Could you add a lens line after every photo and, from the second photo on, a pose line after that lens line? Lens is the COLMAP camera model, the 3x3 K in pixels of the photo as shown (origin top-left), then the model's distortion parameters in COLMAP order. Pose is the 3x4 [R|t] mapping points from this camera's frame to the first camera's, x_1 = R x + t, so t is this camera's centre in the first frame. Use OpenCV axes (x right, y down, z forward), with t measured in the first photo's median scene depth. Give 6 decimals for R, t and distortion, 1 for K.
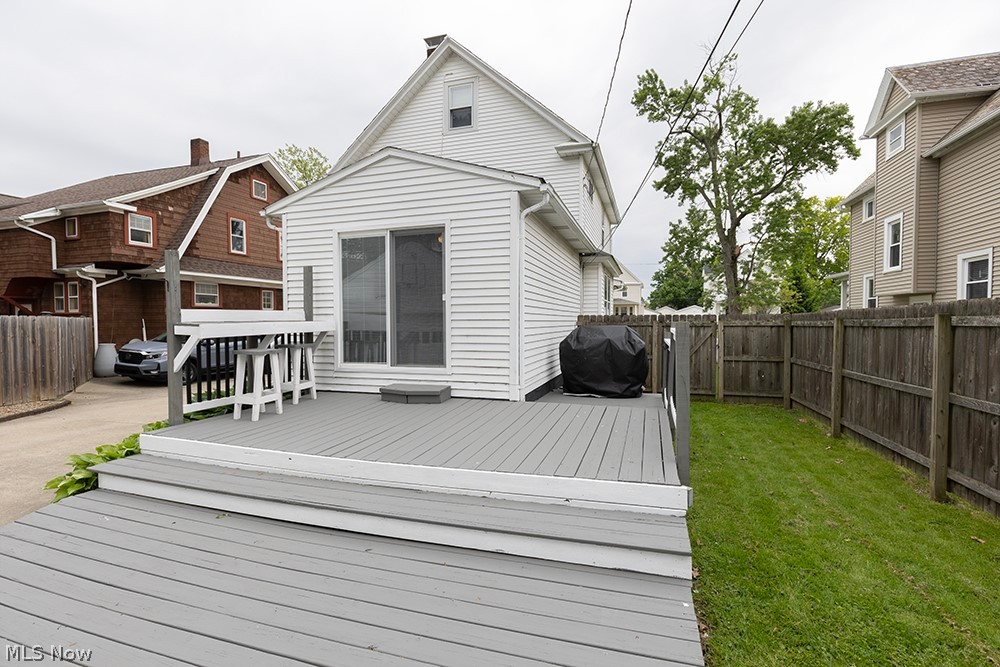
lens RADIAL K [[466.1, 0, 508.0], [0, 466.1, 331.7], [0, 0, 1]] dist [0.006324, -0.000525]
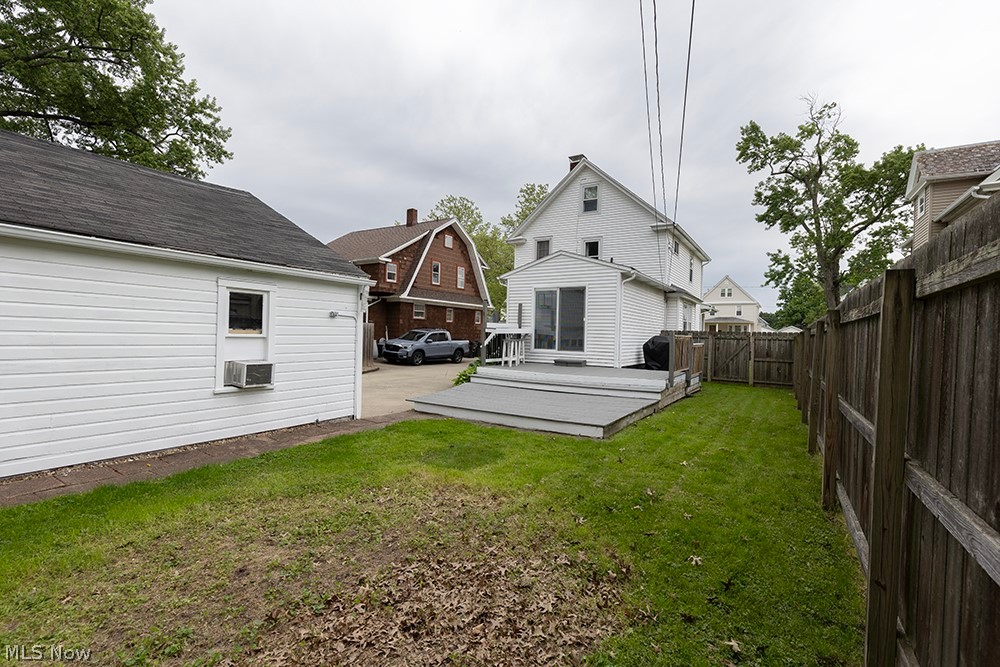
lens RADIAL K [[466.1, 0, 508.0], [0, 466.1, 331.7], [0, 0, 1]] dist [0.006324, -0.000525]
pose [[0.970816, 0.027213, -0.238277, 0.015673], [-0.034683, 0.999028, -0.027214, 0.023505], [0.237305, 0.034684, 0.970816, -0.511870]]
